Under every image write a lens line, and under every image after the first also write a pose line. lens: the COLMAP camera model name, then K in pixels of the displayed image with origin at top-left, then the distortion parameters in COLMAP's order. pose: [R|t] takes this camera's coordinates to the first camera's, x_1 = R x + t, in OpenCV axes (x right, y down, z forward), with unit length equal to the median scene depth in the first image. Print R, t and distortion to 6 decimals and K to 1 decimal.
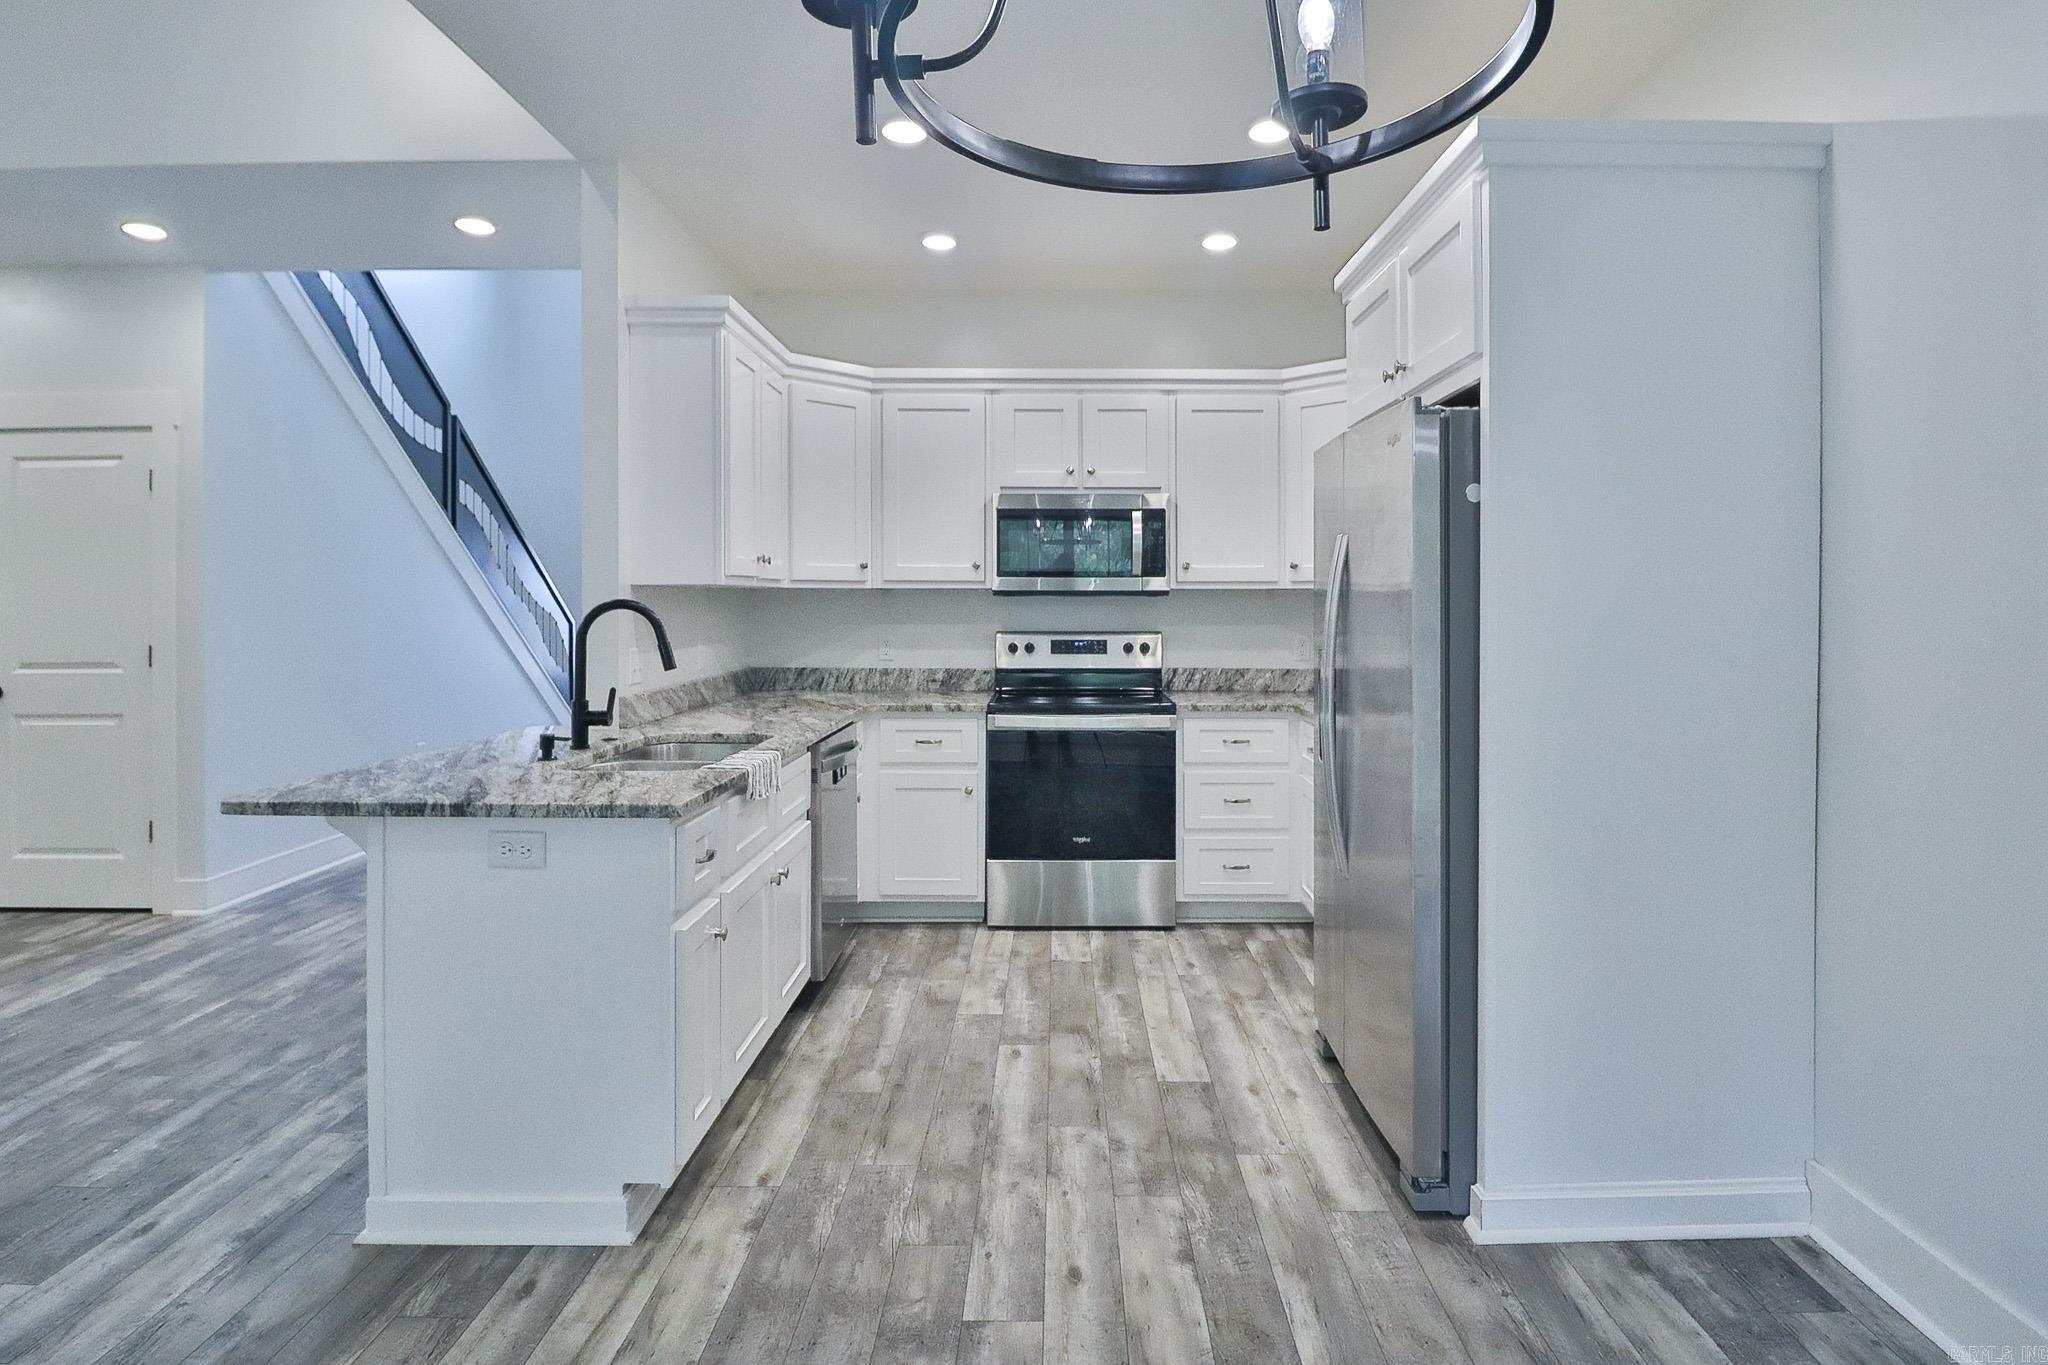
lens RADIAL K [[1078.4, 0, 1015.0], [0, 1078.4, 606.5], [0, 0, 1]] dist [0.000101, -0.012365]
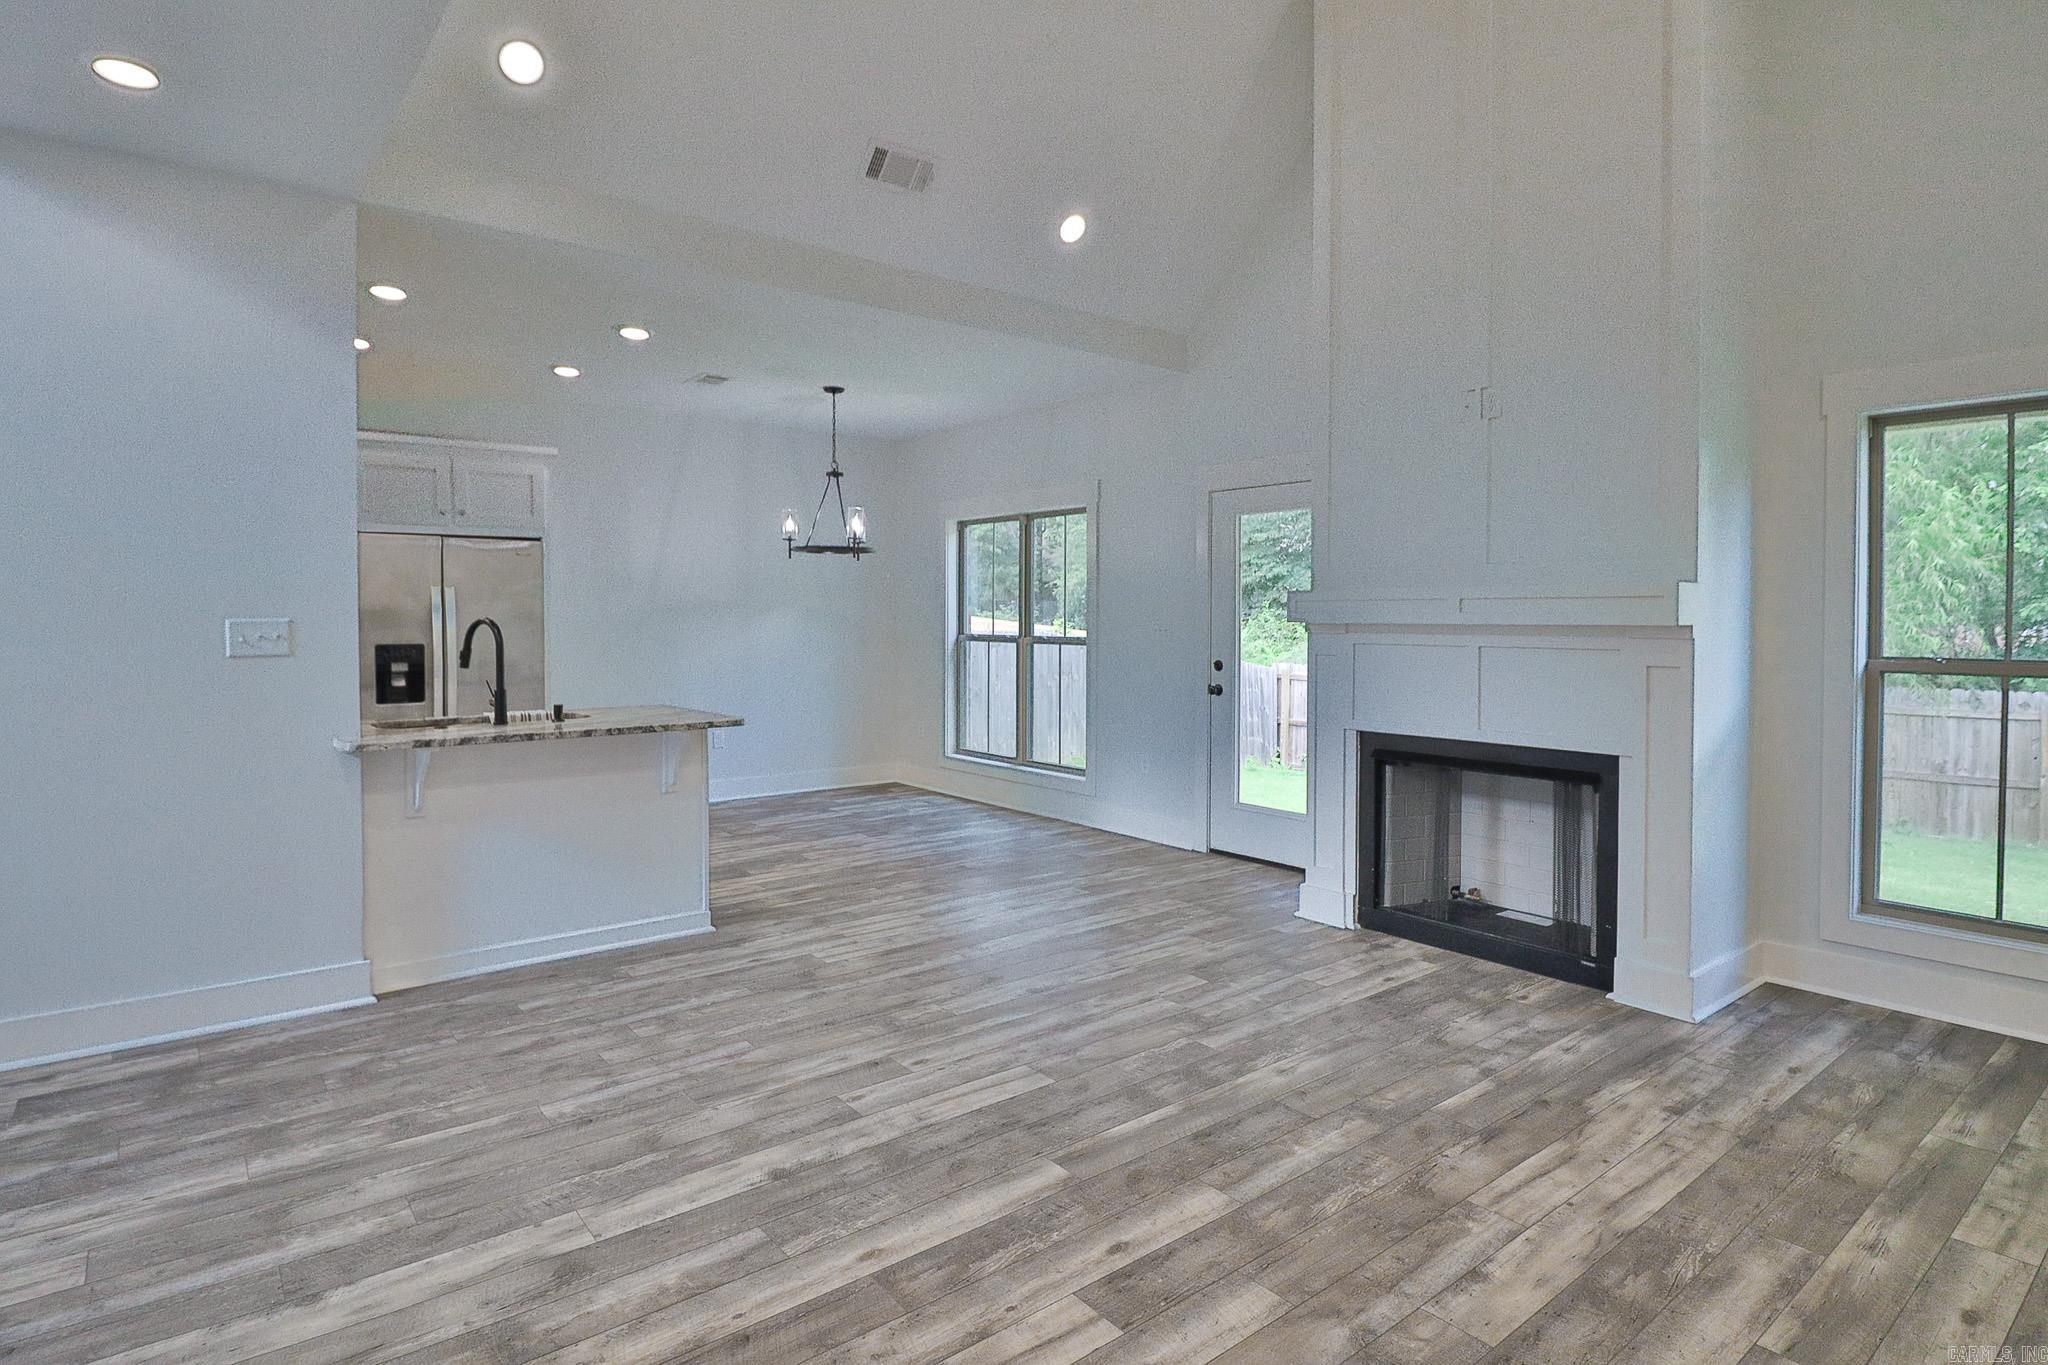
lens RADIAL K [[1046.3, 0, 1074.7], [0, 1046.3, 642.1], [0, 0, 1]] dist [0.002035, -0.013133]
pose [[-0.663532, -0.018018, 0.747931, -1.627146], [0.003172, 0.999633, 0.026895, -0.001983], [-0.748141, 0.020218, -0.663232, 1.148233]]
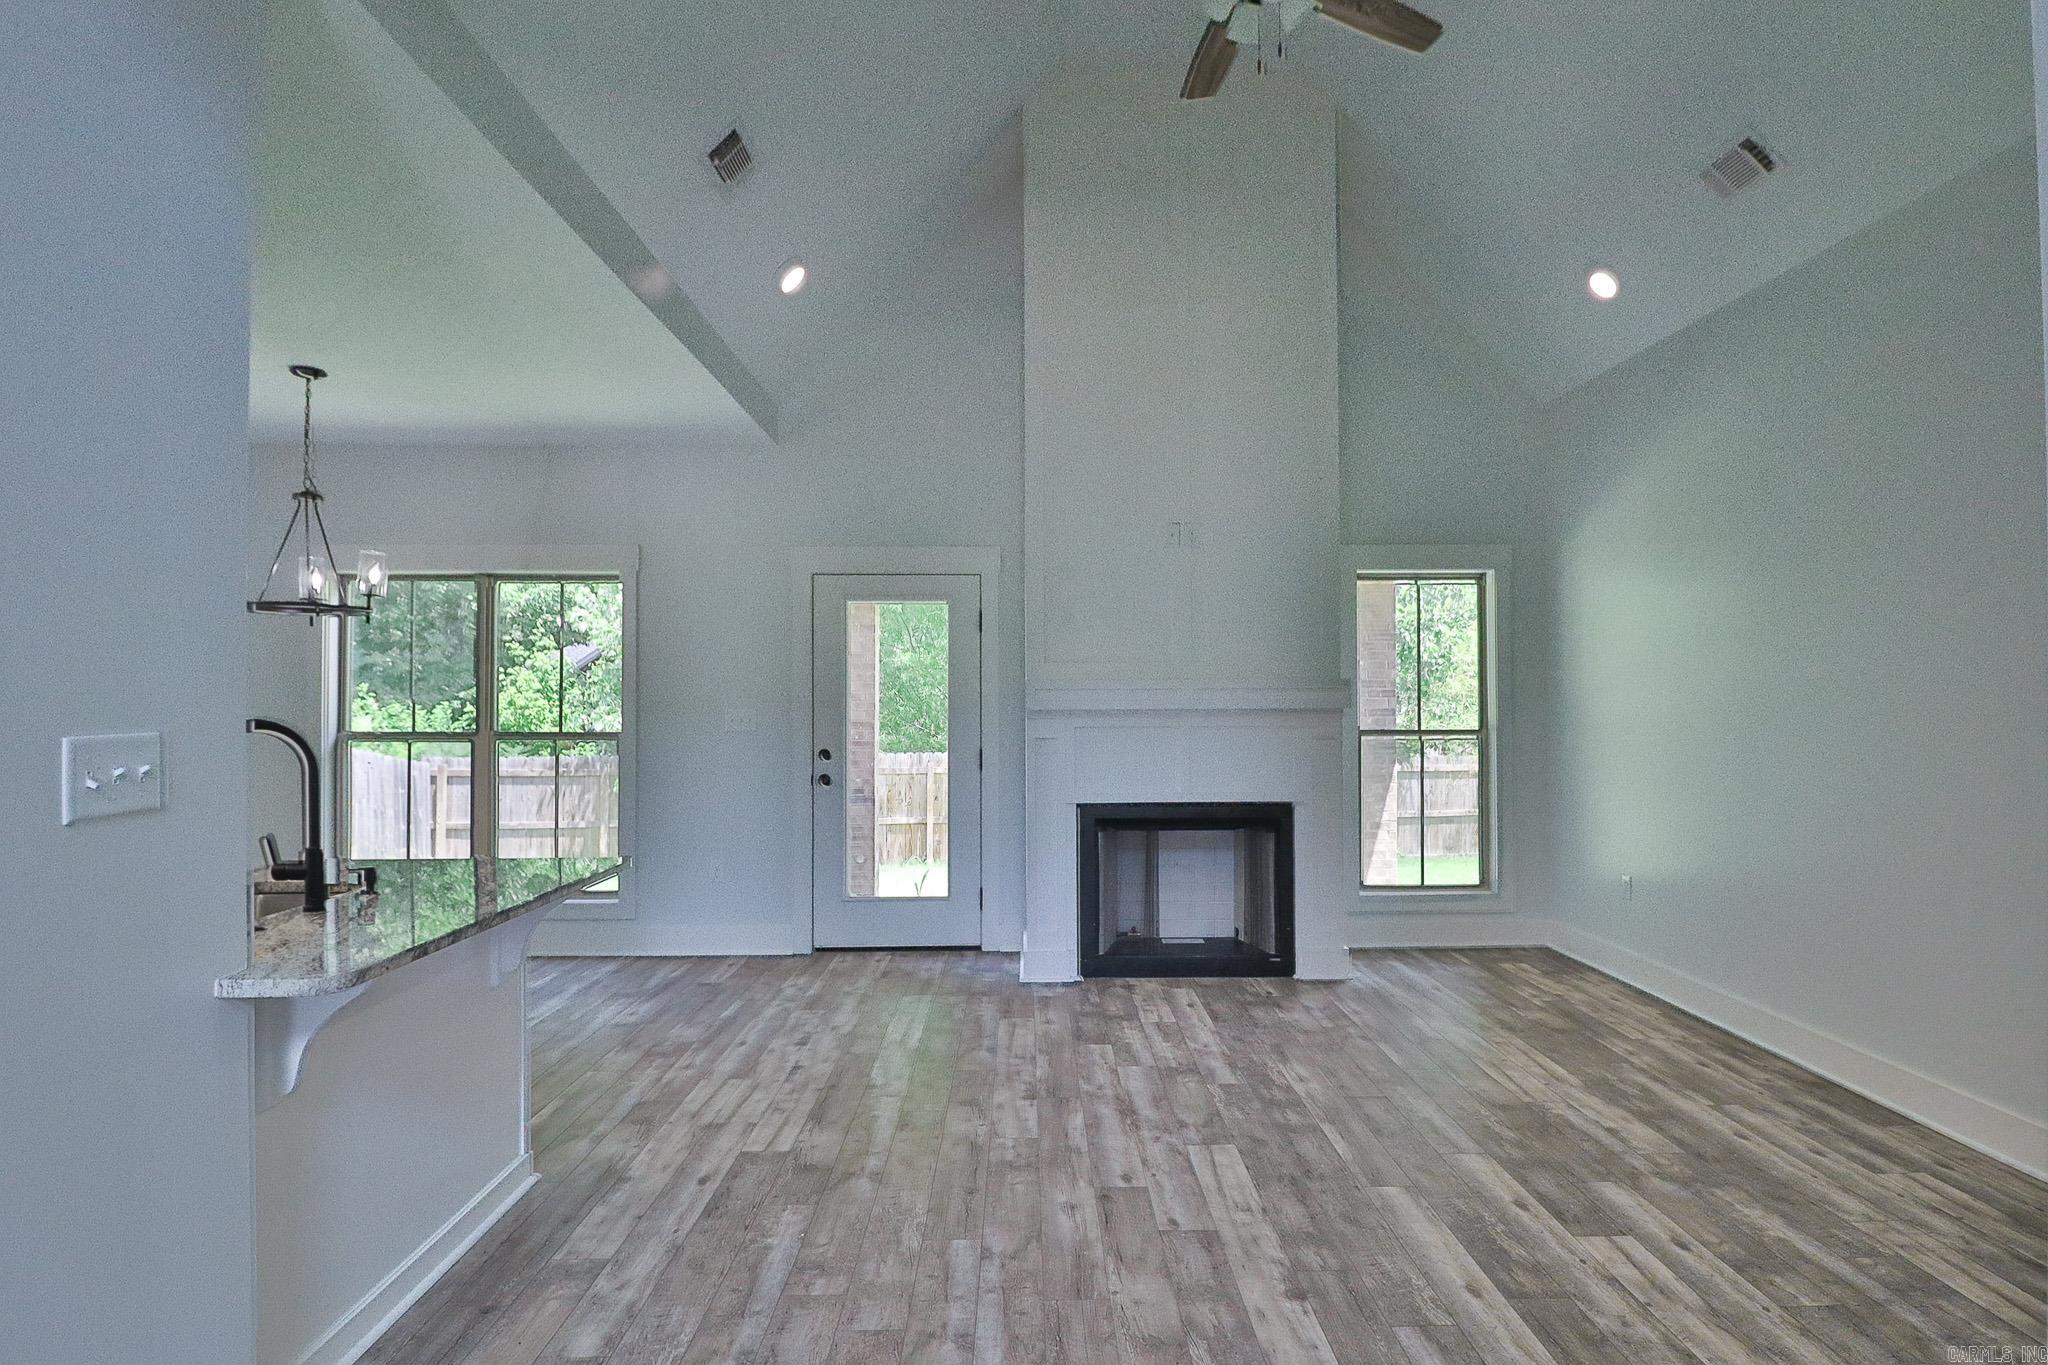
lens RADIAL K [[1062.0, 0, 1024.0], [0, 1062.0, 682.5], [0, 0, 1]] dist [0.001716, -0.012335]
pose [[-0.999298, 0.002036, -0.037412, -0.760345], [0.002364, 0.999959, -0.008735, -0.015692], [0.037393, -0.008817, -0.999262, 1.525346]]
